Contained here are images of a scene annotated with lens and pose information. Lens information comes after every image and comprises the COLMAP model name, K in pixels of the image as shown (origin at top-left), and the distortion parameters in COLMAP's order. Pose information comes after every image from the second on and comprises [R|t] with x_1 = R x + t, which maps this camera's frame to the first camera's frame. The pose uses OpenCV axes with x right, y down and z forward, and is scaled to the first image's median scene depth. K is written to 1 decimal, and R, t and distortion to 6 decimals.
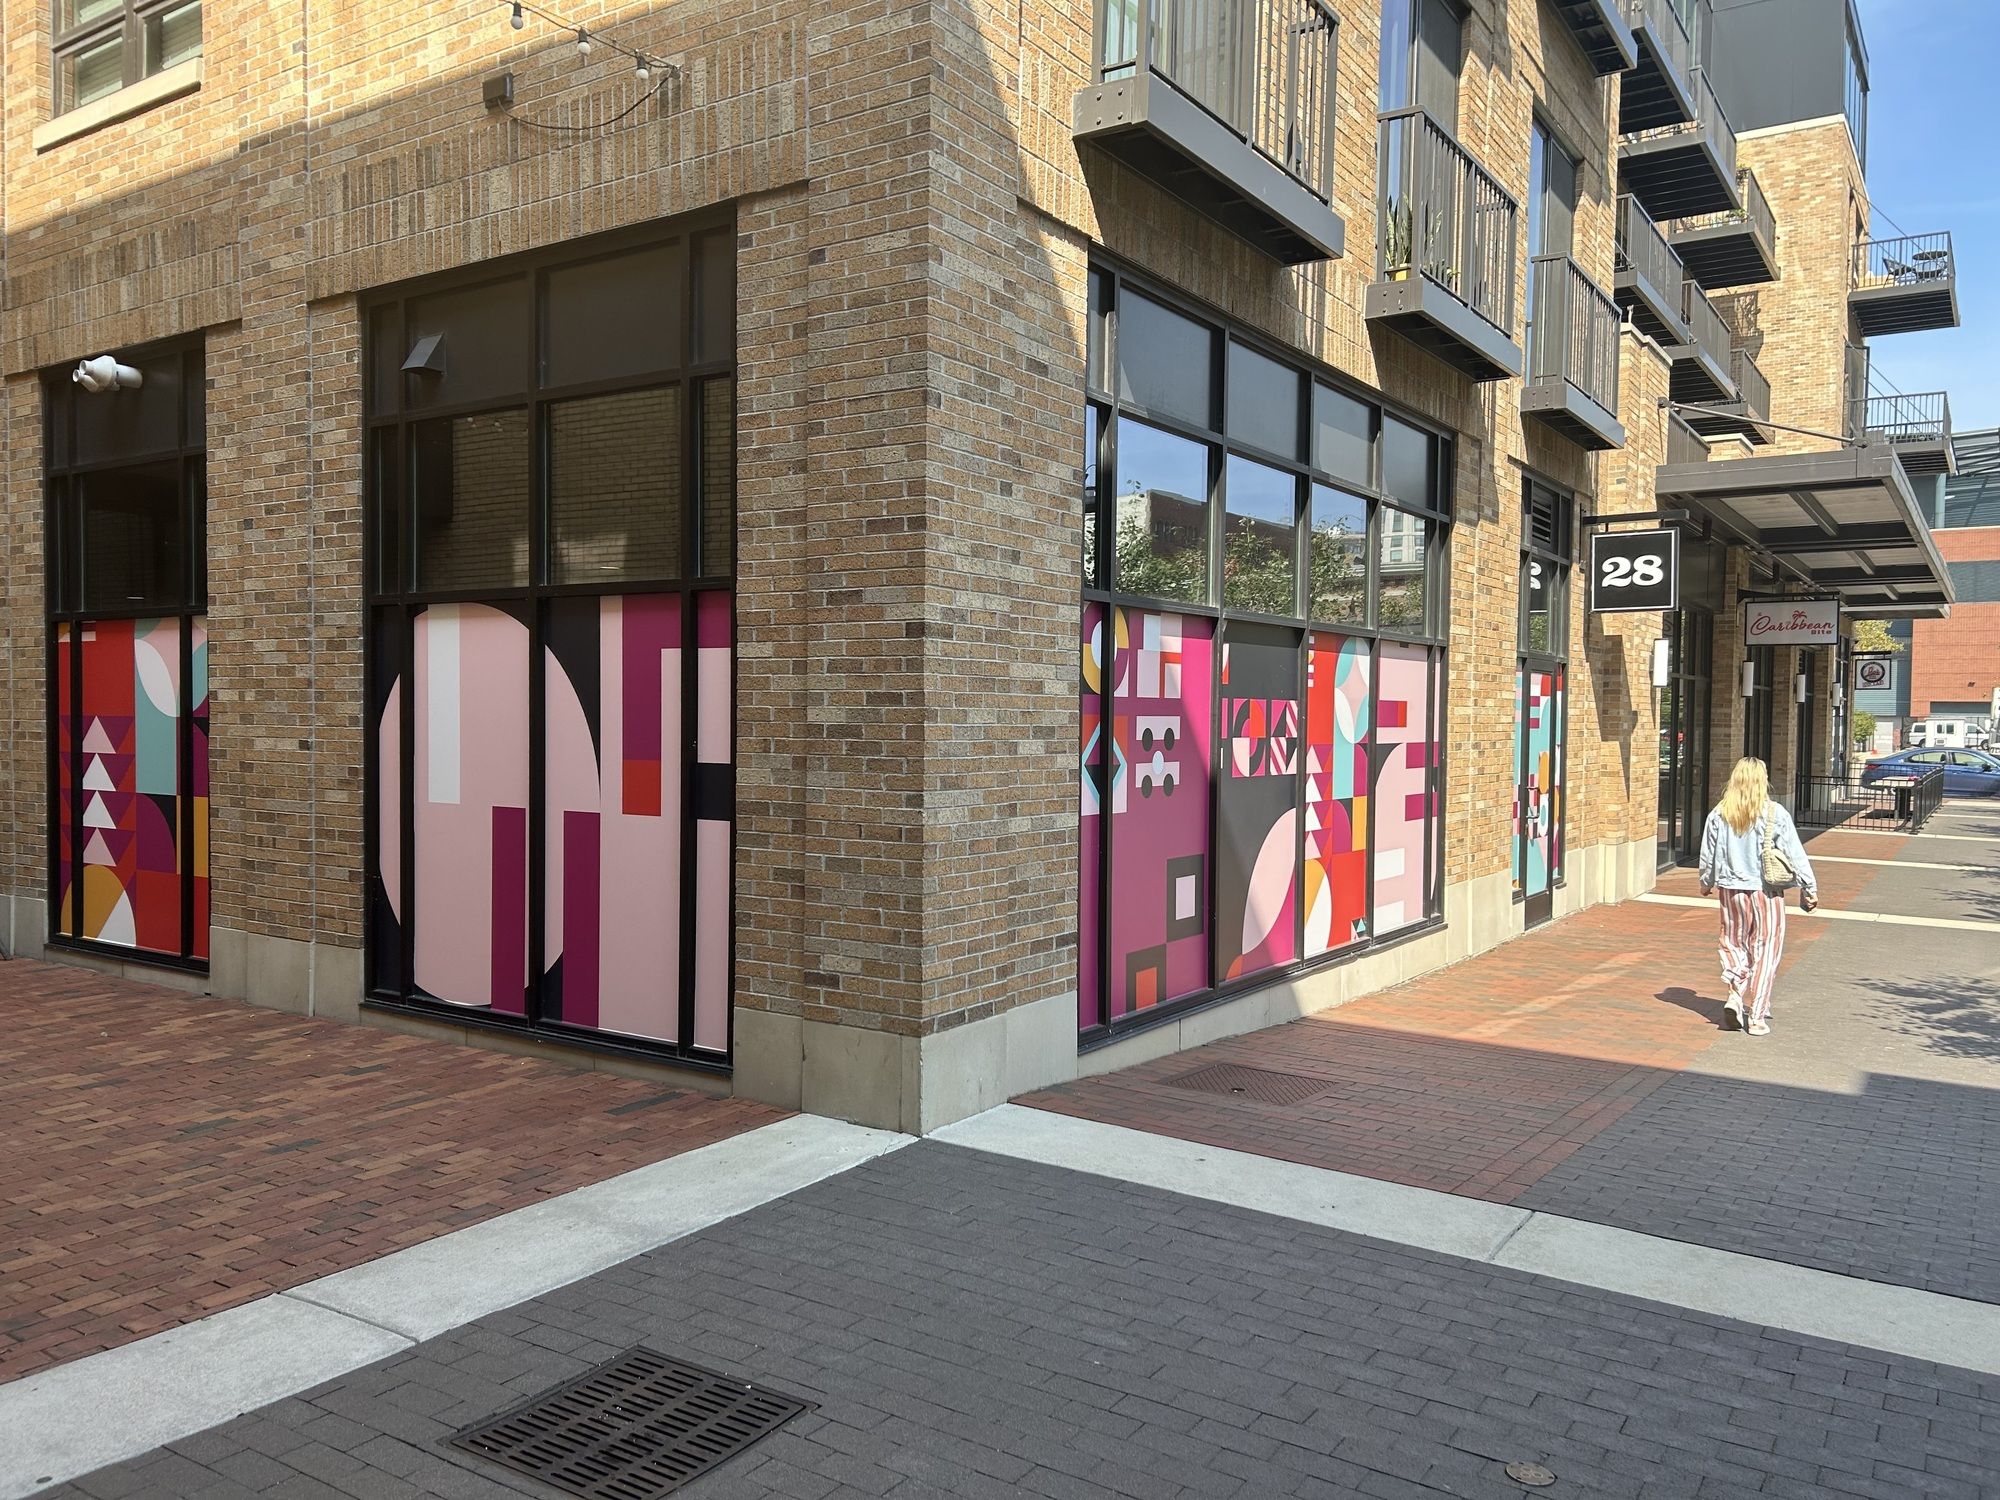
lens RADIAL K [[1496.3, 0, 1013.0], [0, 1496.3, 761.9], [0, 0, 1]] dist [0.042716, -0.041537]
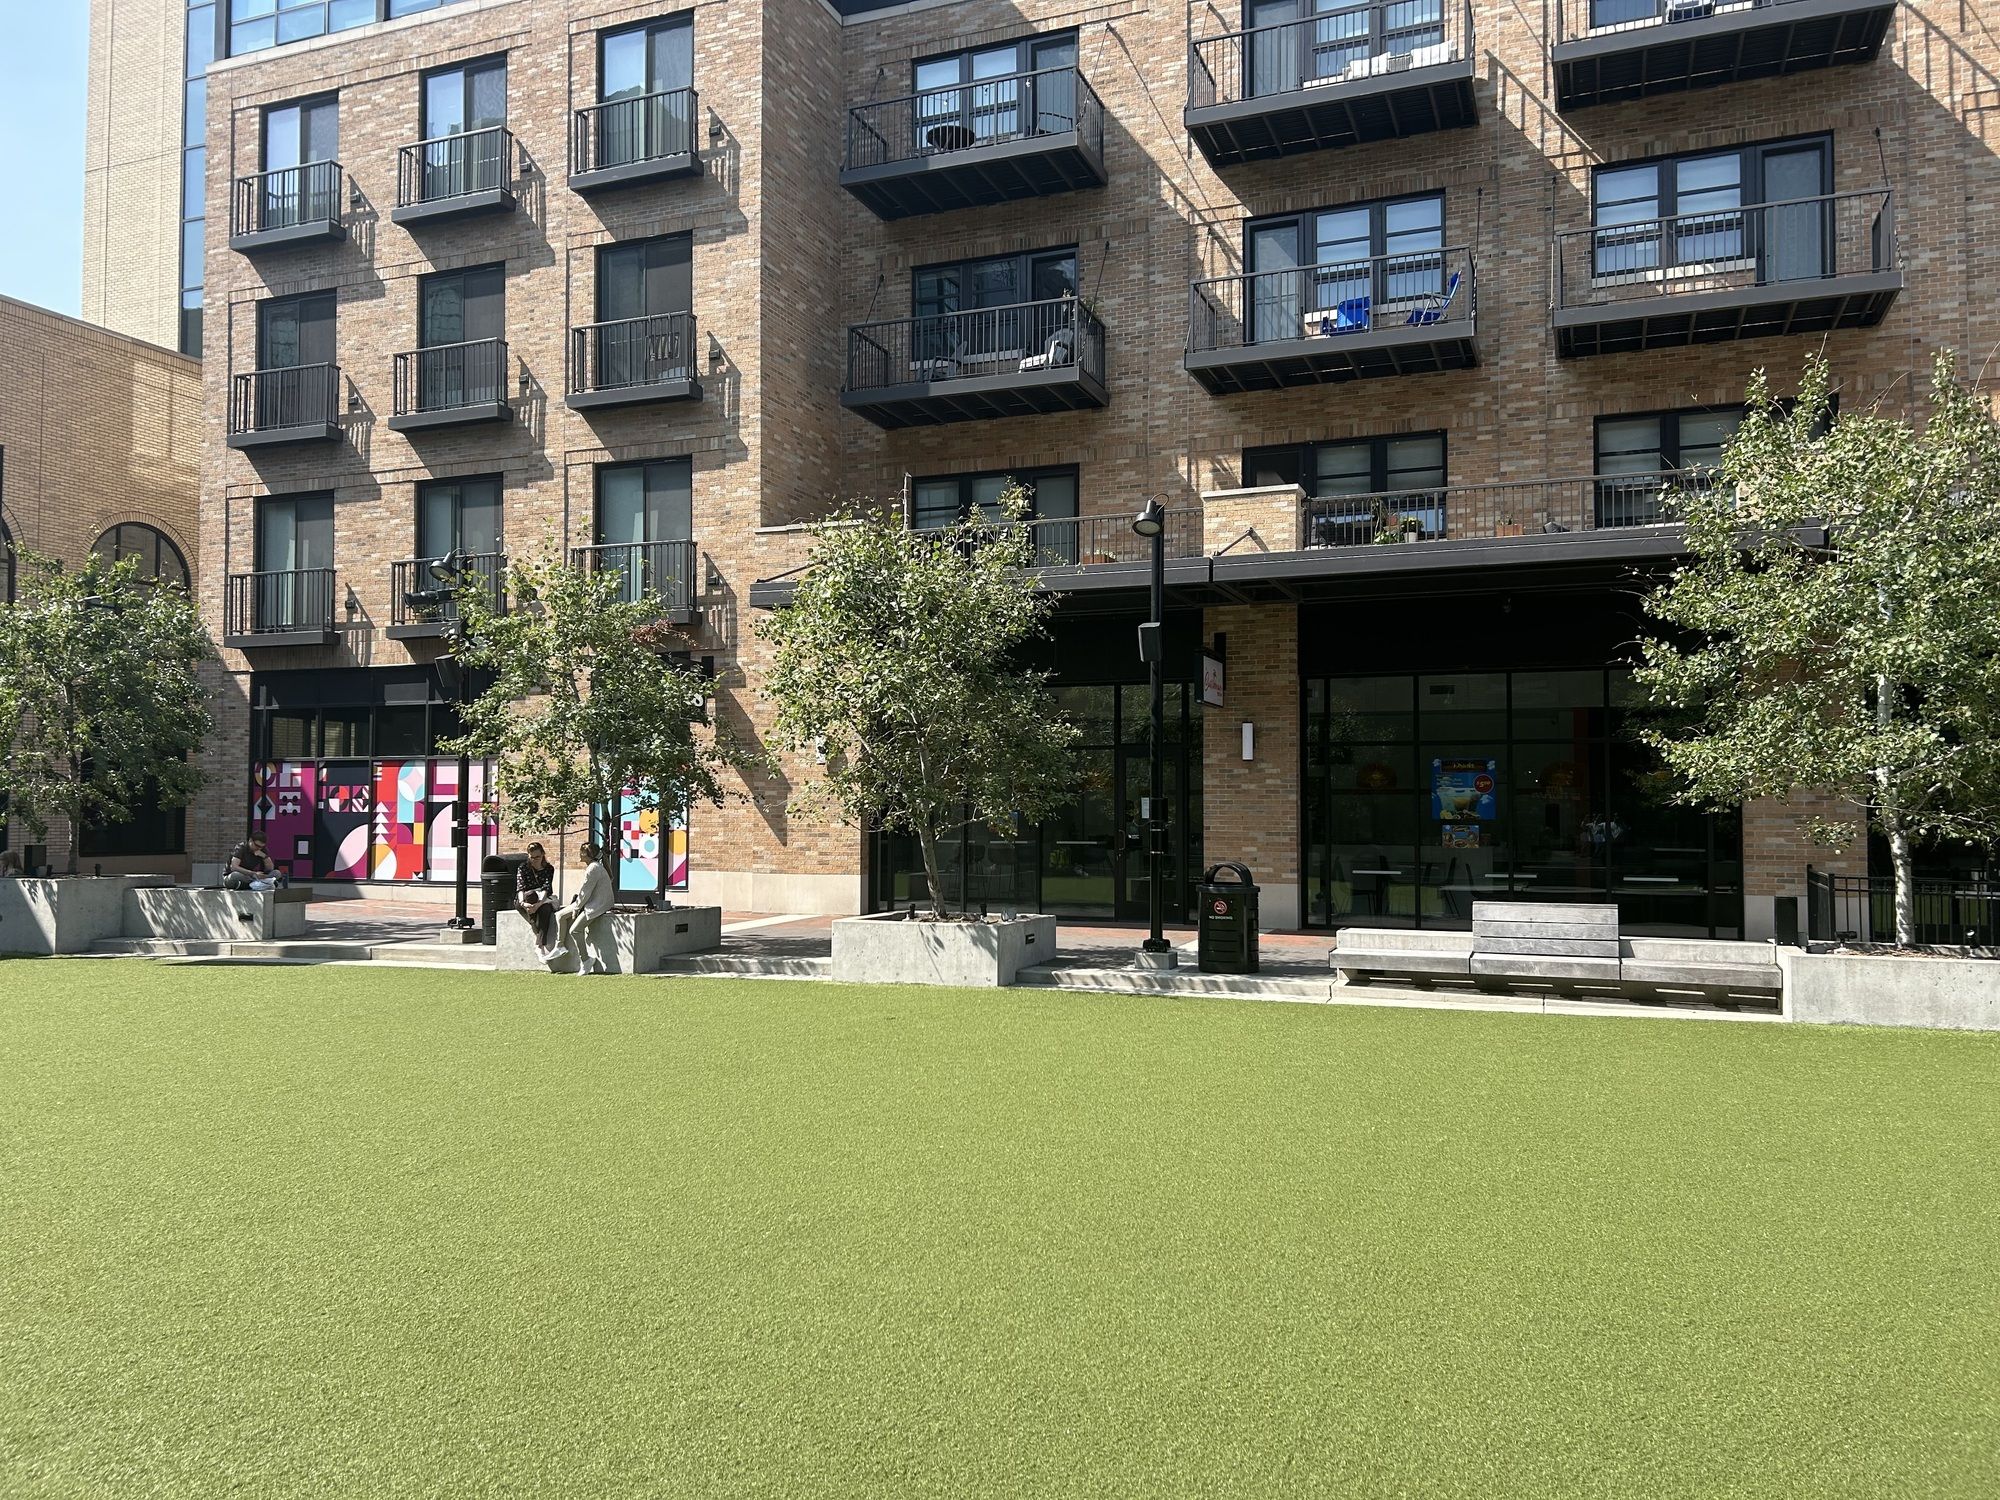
lens RADIAL K [[1496.3, 0, 983.1], [0, 1496.3, 757.9], [0, 0, 1]] dist [0.042716, -0.041537]
pose [[0.208723, -0.047563, -0.976817, 3.725198], [-0.032644, 0.997921, -0.055565, 0.030398], [0.977430, 0.043485, 0.206737, 1.798806]]
